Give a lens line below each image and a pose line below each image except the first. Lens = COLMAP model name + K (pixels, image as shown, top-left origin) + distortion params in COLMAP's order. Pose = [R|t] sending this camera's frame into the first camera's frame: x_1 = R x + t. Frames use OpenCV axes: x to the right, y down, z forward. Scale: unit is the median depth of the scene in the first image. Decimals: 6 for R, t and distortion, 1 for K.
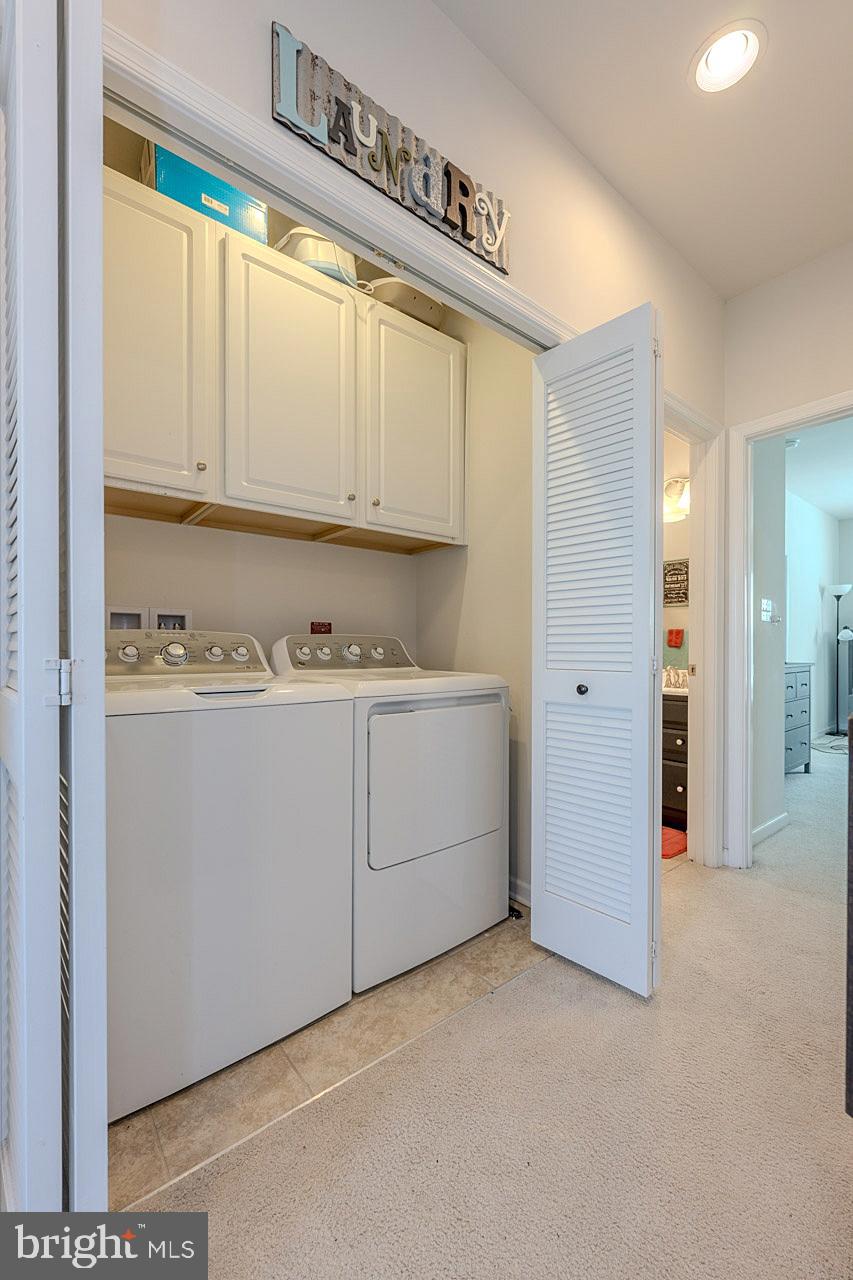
lens RADIAL K [[509.2, 0, 428.1], [0, 509.2, 644.5], [0, 0, 1]] dist [-0.001568, 0.000472]
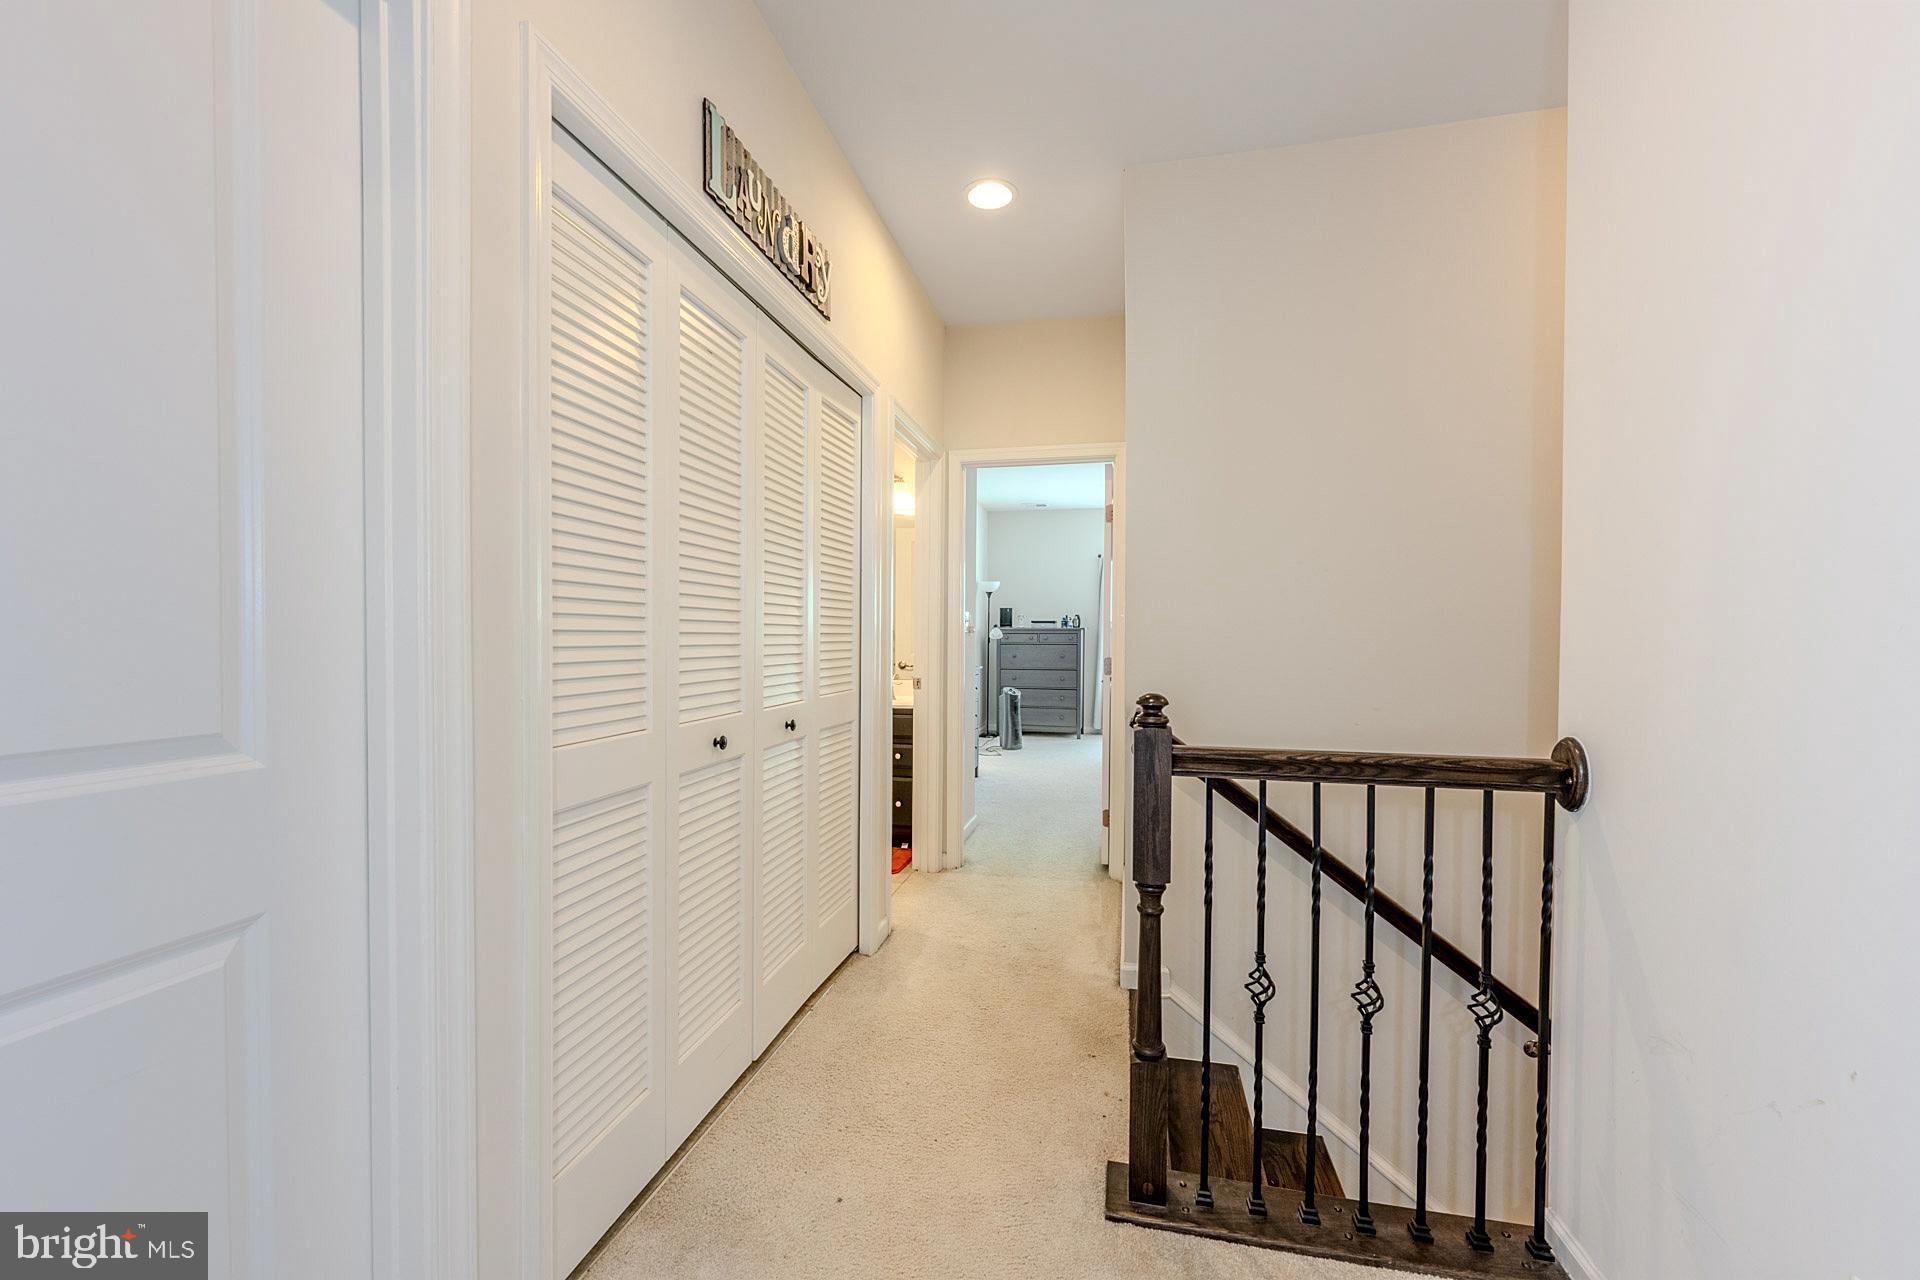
lens RADIAL K [[763.8, 0, 957.0], [0, 763.8, 642.4], [0, 0, 1]] dist [-0.001568, 0.000472]
pose [[0.779873, -0.008276, 0.625883, -0.401641], [-0.000428, 0.999905, 0.013756, -0.056573], [-0.625938, -0.010996, 0.779795, -0.253541]]
